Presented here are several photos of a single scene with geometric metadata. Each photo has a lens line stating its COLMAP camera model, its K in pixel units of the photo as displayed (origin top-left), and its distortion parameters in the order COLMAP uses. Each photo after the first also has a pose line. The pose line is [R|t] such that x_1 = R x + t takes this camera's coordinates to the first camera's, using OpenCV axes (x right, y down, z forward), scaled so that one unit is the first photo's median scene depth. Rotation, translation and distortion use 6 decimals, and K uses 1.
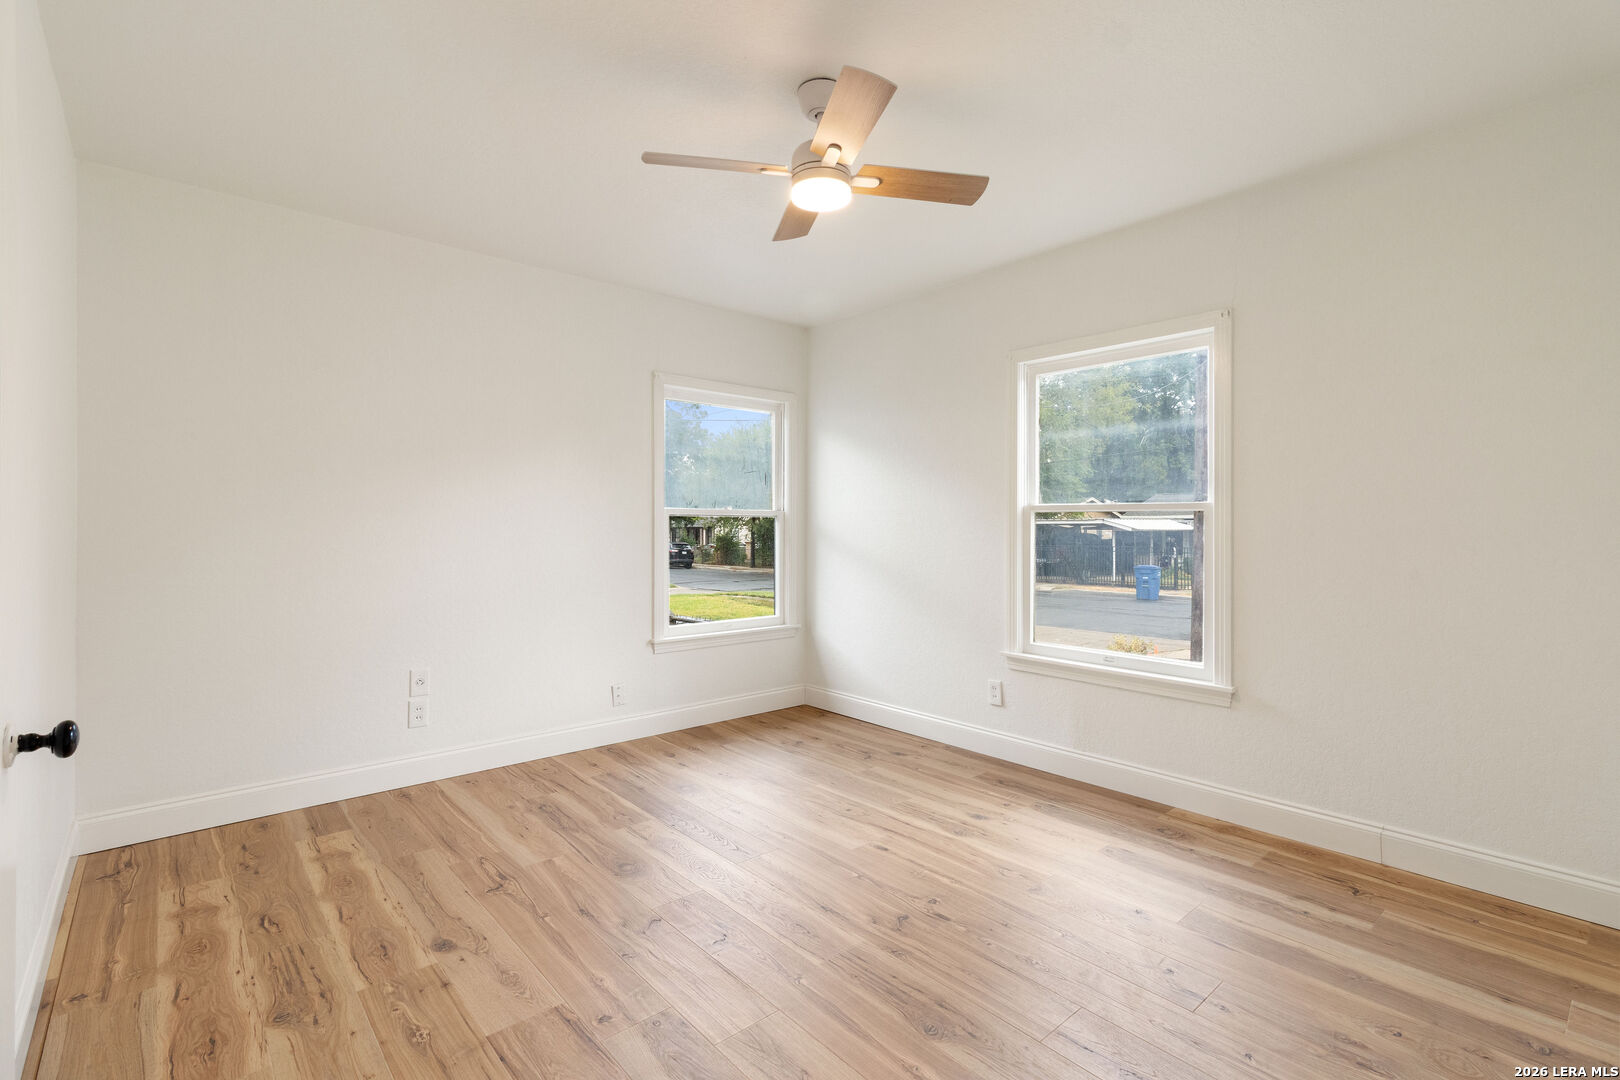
lens RADIAL K [[746.9, 0, 813.8], [0, 746.9, 520.1], [0, 0, 1]] dist [0.005047, 0.000105]
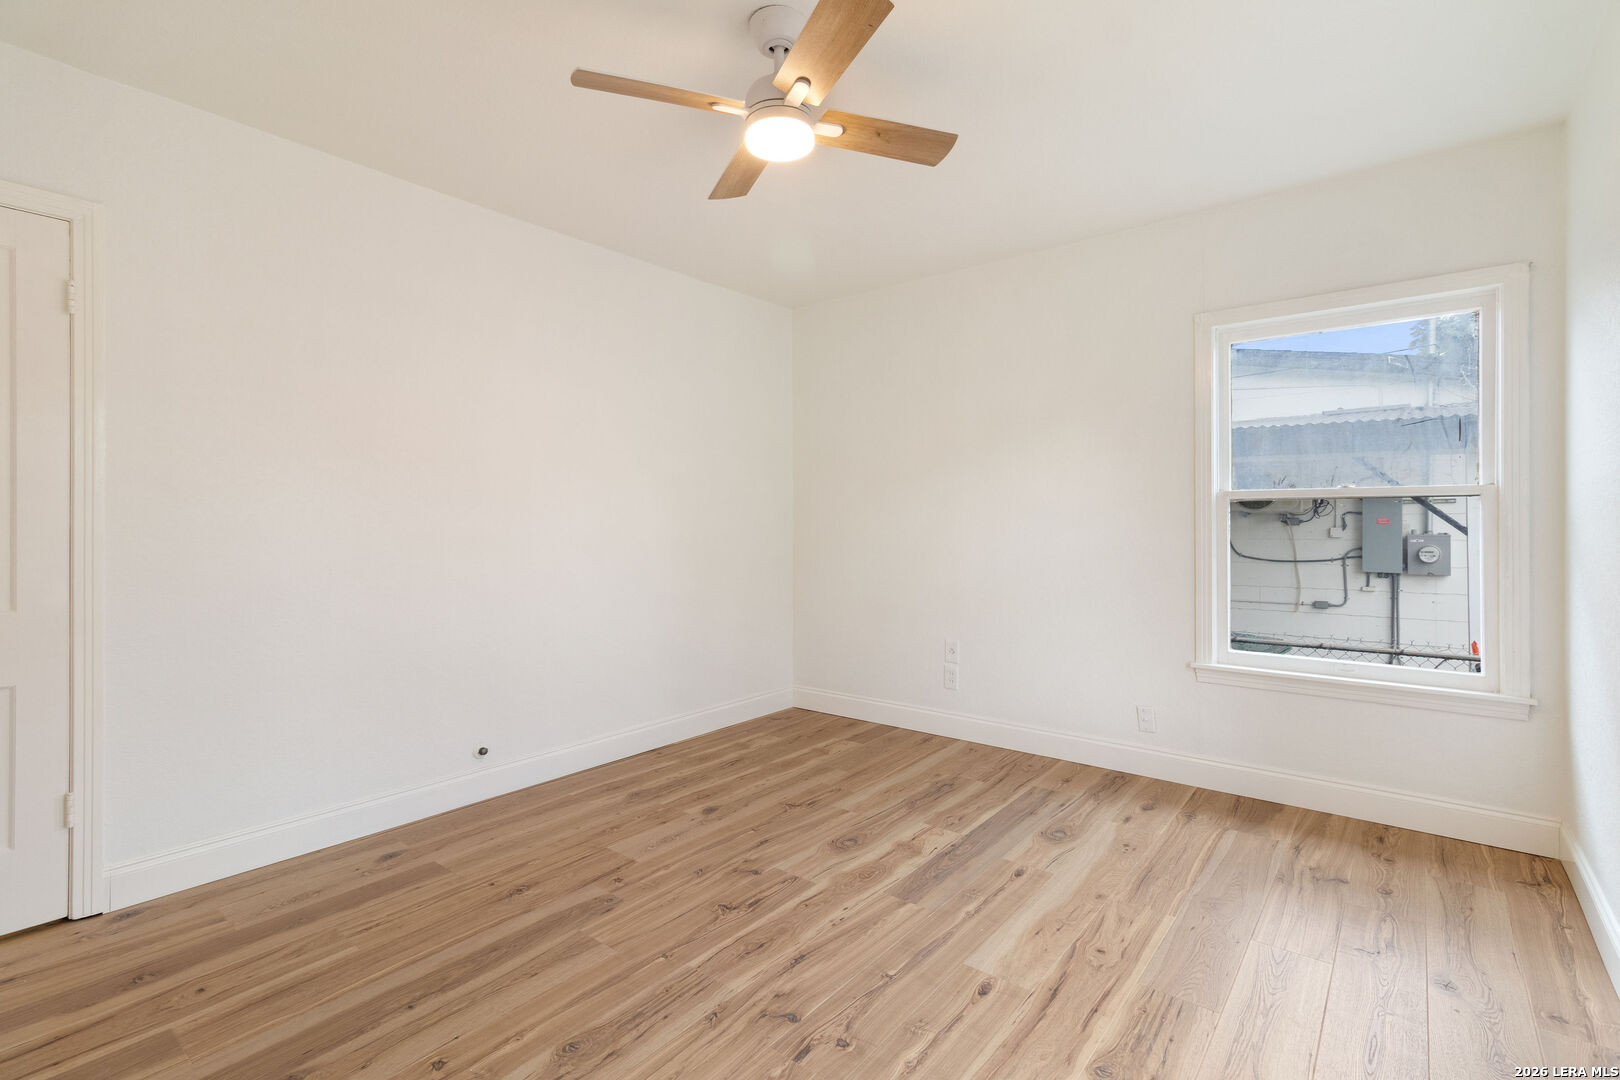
lens RADIAL K [[746.9, 0, 813.8], [0, 746.9, 520.1], [0, 0, 1]] dist [0.005047, 0.000105]
pose [[0.173224, -0.002175, -0.984880, 0.669921], [0.014016, 0.999902, 0.000257, 0.009203], [0.984783, -0.013849, 0.173237, 0.669726]]
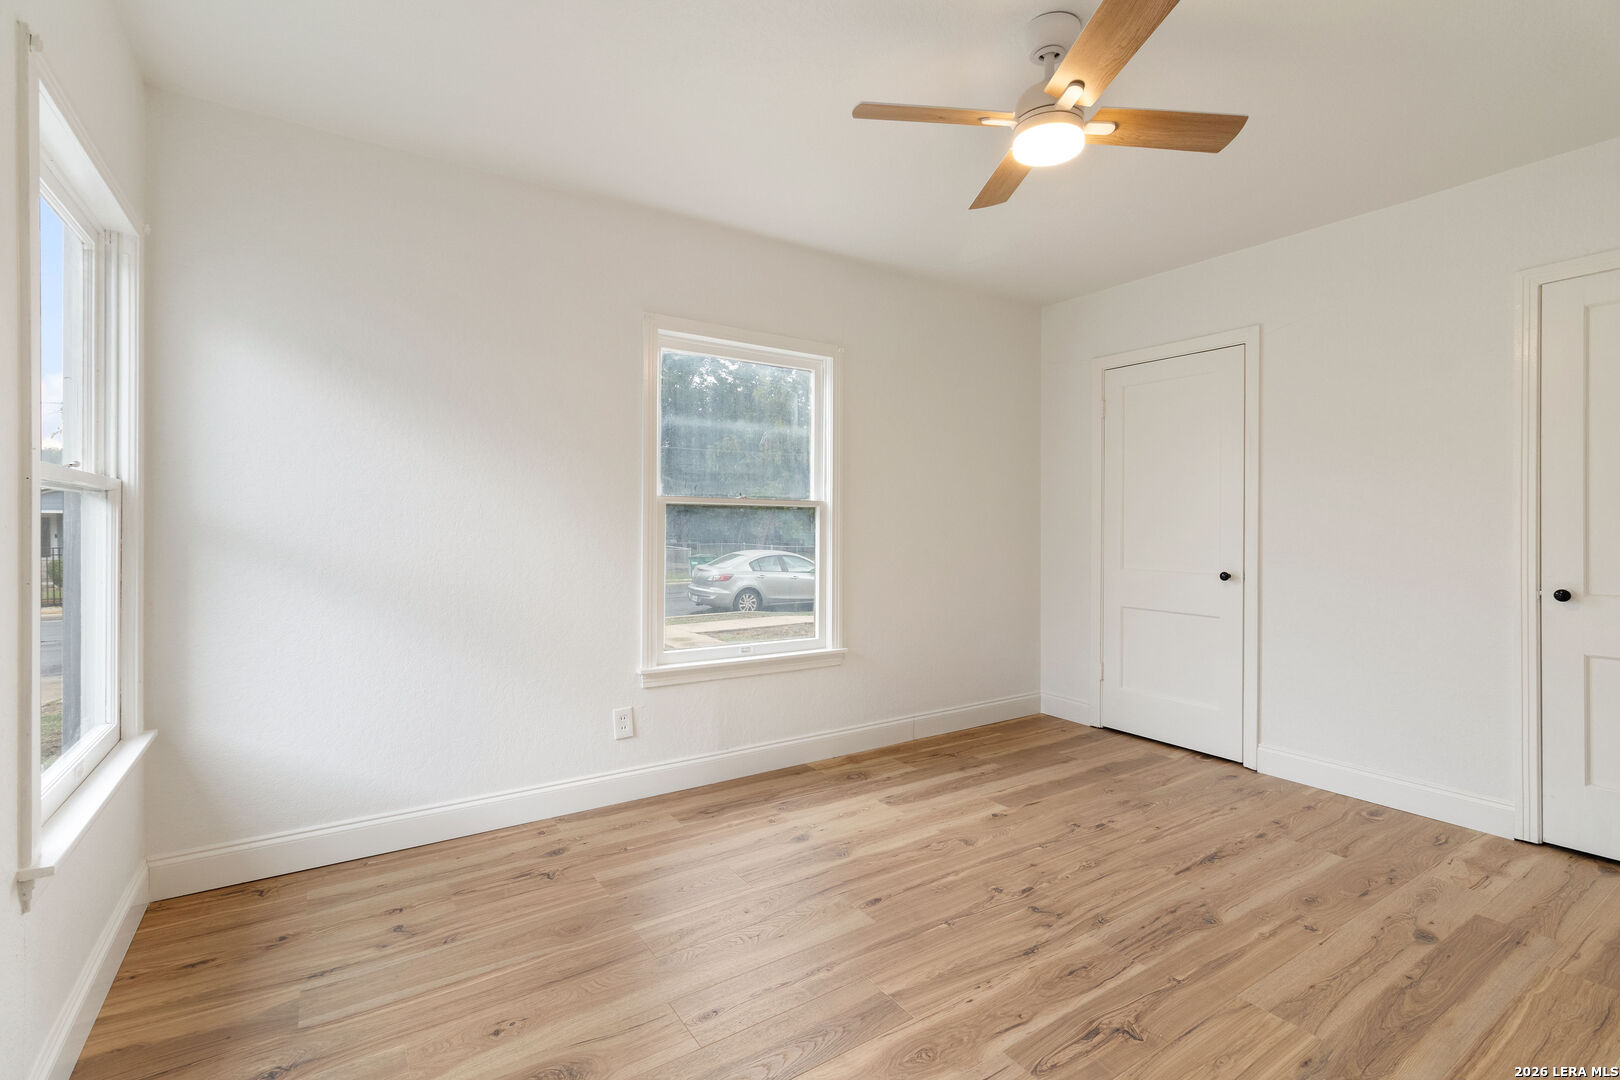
lens RADIAL K [[746.9, 0, 813.8], [0, 746.9, 520.1], [0, 0, 1]] dist [0.005047, 0.000105]
pose [[0.128267, 0.003177, 0.991735, -0.687849], [-0.011362, 0.999934, -0.001733, 0.010147], [-0.991675, -0.011045, 0.128294, 0.878045]]
